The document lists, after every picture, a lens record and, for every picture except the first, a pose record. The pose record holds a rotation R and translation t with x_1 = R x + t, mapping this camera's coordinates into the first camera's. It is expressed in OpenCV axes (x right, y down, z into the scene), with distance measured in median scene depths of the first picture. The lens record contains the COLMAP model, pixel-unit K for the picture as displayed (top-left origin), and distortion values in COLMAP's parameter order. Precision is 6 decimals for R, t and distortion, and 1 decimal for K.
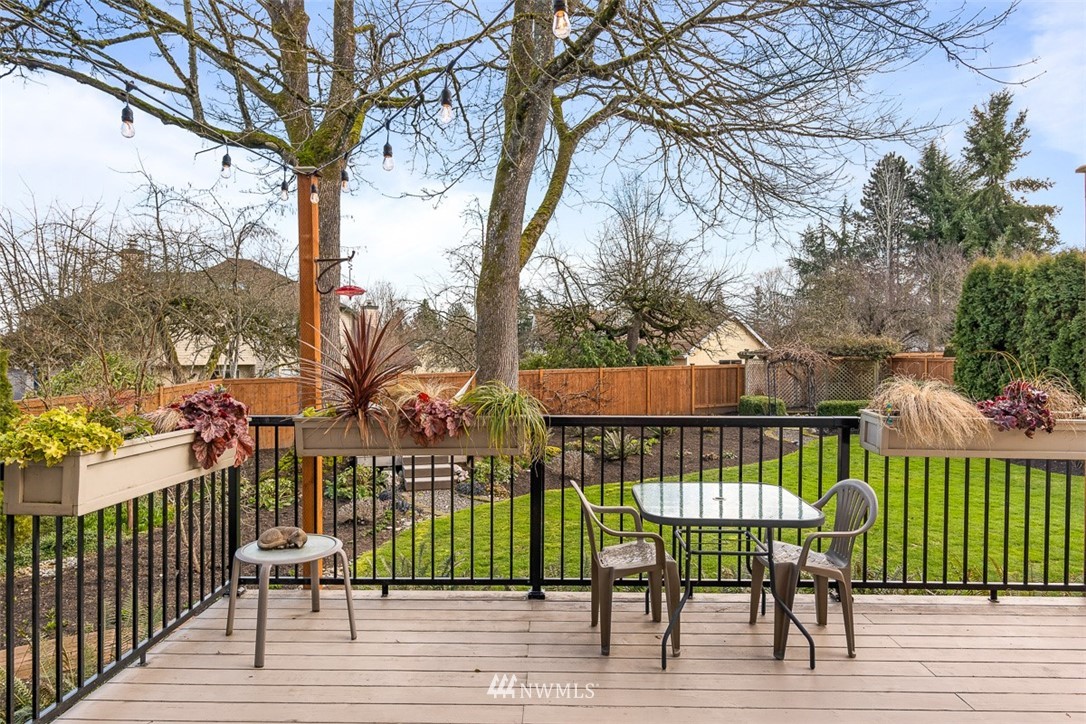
lens RADIAL K [[661.7, 0, 540.8], [0, 661.7, 339.2], [0, 0, 1]] dist [0.009139, 0.004013]
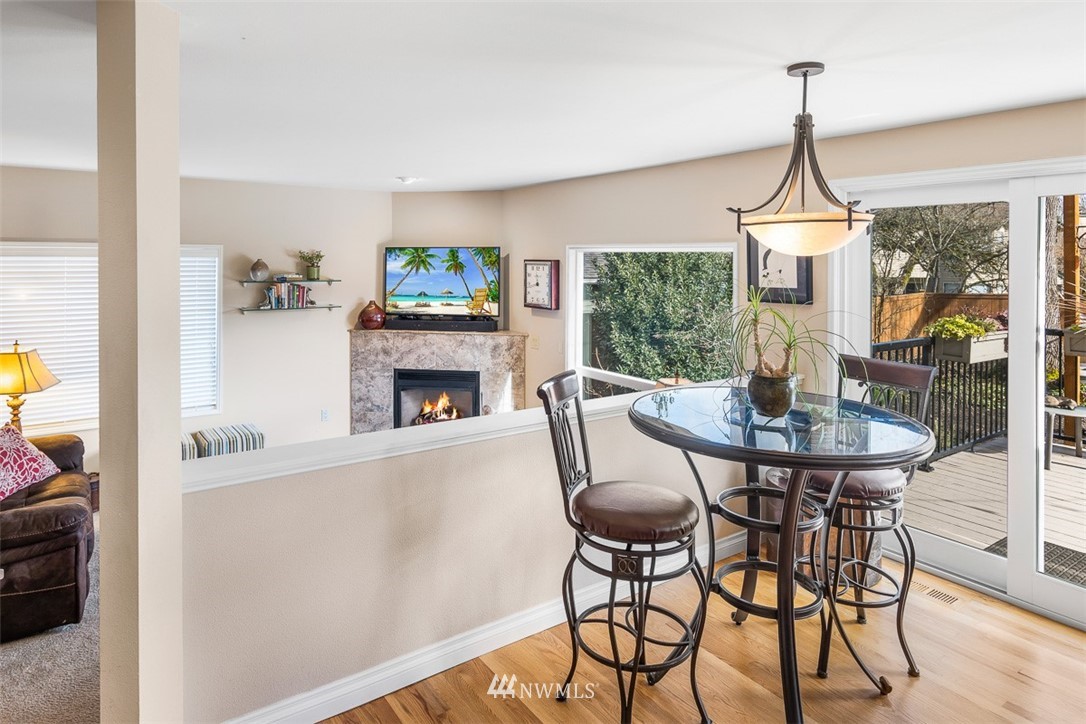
lens RADIAL K [[645.0, 0, 533.8], [0, 645.0, 253.8], [0, 0, 1]] dist [0.010658, 0.001329]
pose [[0.578363, -0.005752, -0.815759, 0.019772], [0.011573, 0.999932, 0.001154, -0.011148], [0.815698, -0.010109, 0.578390, -0.132109]]
